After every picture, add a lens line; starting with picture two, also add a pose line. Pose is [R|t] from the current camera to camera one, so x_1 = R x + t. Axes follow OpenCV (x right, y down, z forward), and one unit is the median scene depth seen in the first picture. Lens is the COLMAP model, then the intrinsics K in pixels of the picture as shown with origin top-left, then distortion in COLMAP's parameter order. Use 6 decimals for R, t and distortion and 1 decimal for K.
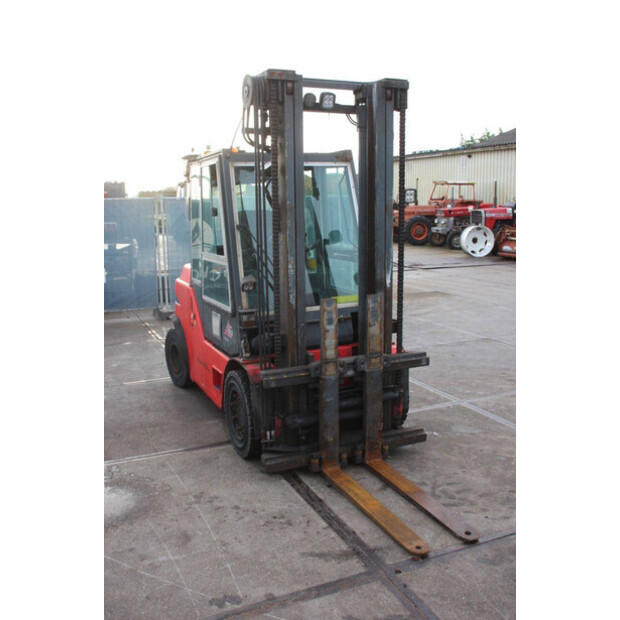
lens RADIAL K [[619.6, 0, 310.0], [0, 619.6, 318.9], [0, 0, 1]] dist [-0.044039, 0.000000]
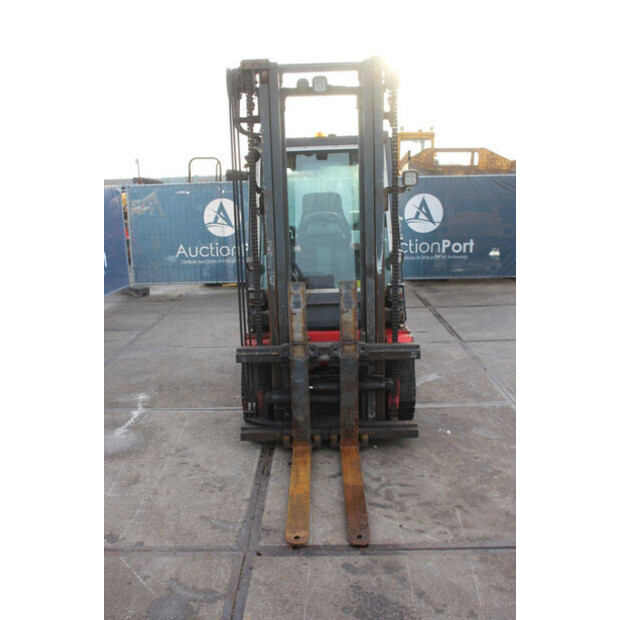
lens RADIAL K [[584.0, 0, 306.4], [0, 584.0, 322.8], [0, 0, 1]] dist [-0.082593, 0.000000]
pose [[0.901719, 0.086191, -0.423643, 0.442241], [-0.063582, 0.995708, 0.067246, -0.030935], [0.427621, -0.033701, 0.903329, 0.137027]]
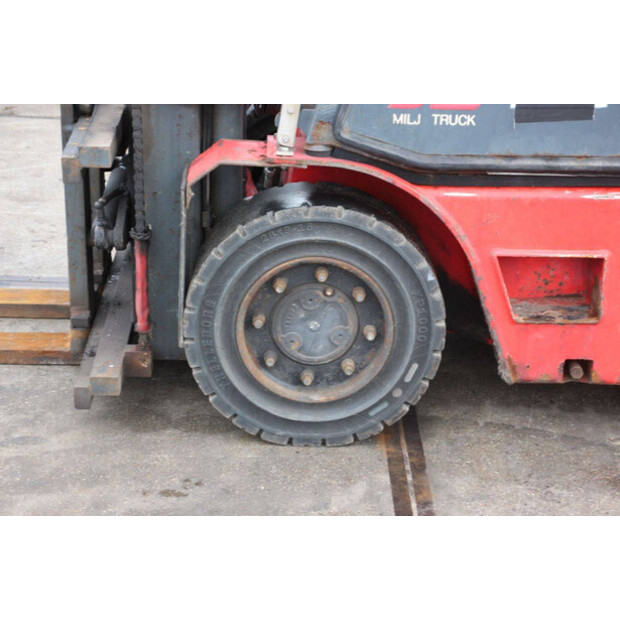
lens RADIAL K [[1466.6, 0, 311.4], [0, 1466.6, 306.7], [0, 0, 1]] dist [0.416511, 0.000000]
pose [[-0.398068, 0.340420, -0.851855, 0.893733], [-0.199209, 0.874360, 0.442504, -0.257426], [0.895465, 0.345844, -0.280240, 1.472517]]
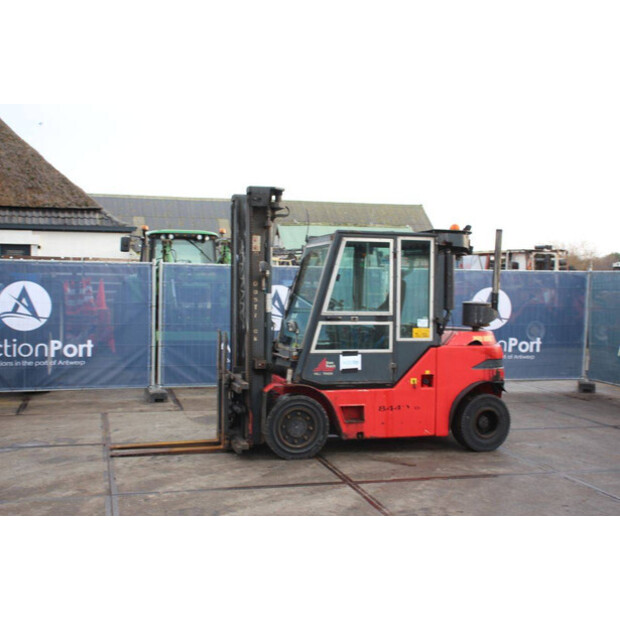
lens RADIAL K [[811.4, 0, 301.6], [0, 811.4, 324.2], [0, 0, 1]] dist [0.047573, 0.000000]
pose [[-0.168767, 0.065992, -0.983444, 2.024401], [-0.197539, 0.975248, 0.099342, -0.290996], [0.965658, 0.211034, -0.151554, 1.482489]]
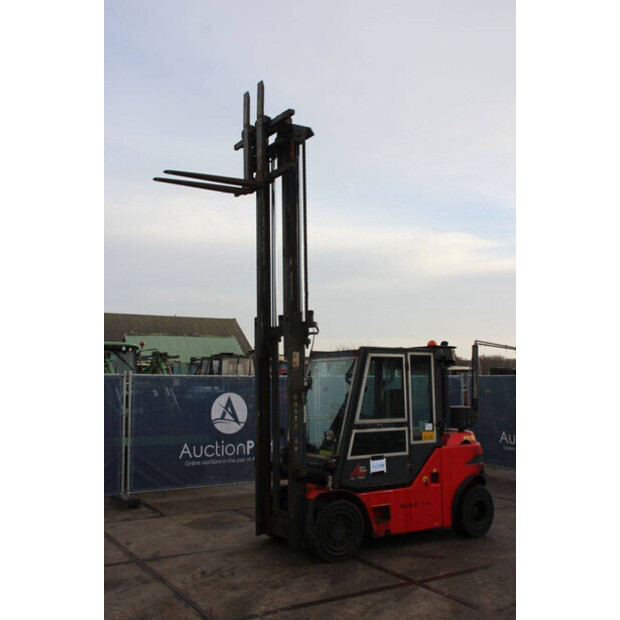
lens RADIAL K [[653.9, 0, 308.6], [0, 653.9, 328.3], [0, 0, 1]] dist [-0.035130, 0.000000]
pose [[0.124715, -0.063196, -0.990178, 1.802497], [-0.188023, 0.978381, -0.086125, -0.204095], [0.974214, 0.196917, 0.110137, 0.878138]]
